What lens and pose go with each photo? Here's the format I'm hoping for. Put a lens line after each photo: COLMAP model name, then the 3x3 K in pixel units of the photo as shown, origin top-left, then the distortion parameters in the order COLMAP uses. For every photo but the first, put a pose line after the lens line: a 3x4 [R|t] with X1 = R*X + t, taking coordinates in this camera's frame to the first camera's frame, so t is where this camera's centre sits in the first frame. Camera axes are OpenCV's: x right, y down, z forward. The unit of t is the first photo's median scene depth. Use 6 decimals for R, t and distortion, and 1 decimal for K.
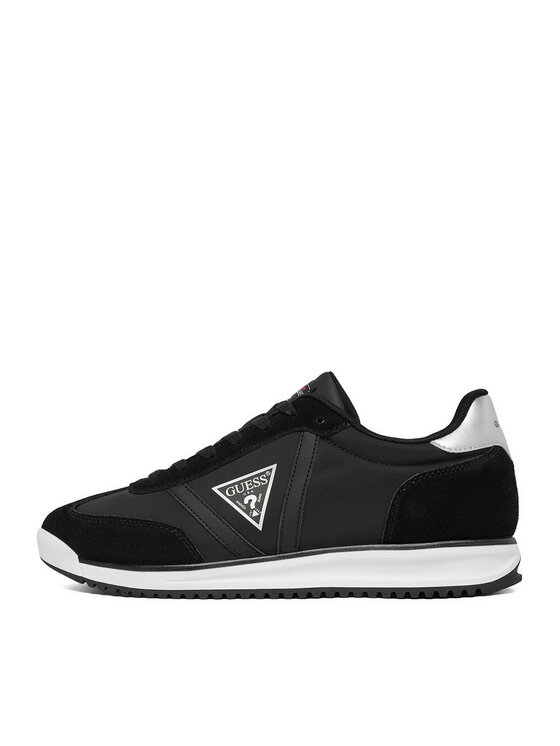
lens RADIAL K [[1043.7, 0, 280.0], [0, 1043.7, 373.0], [0, 0, 1]] dist [0.003104, -0.005989]
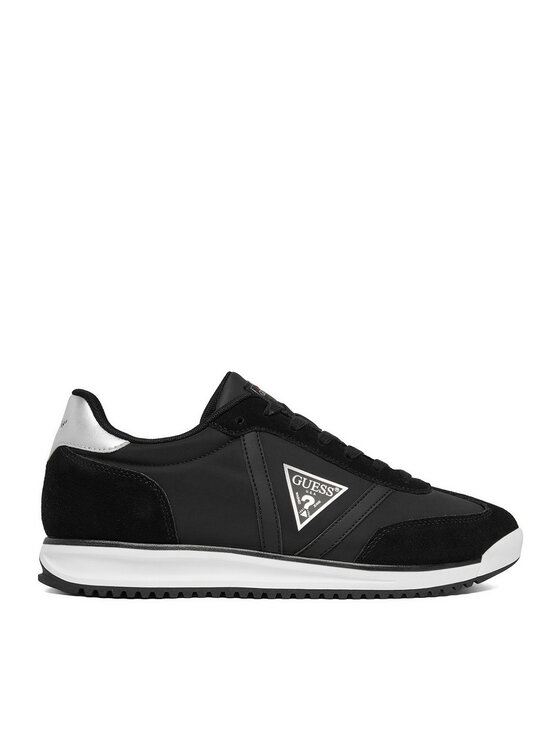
lens RADIAL K [[1110.0, 0, 280.0], [0, 1110.0, 373.0], [0, 0, 1]] dist [-0.033561, -0.032379]
pose [[-0.816707, 0.113887, 0.565703, -0.617138], [-0.119681, 0.925585, -0.359122, 0.392232], [-0.564506, -0.361001, -0.742302, 1.842123]]
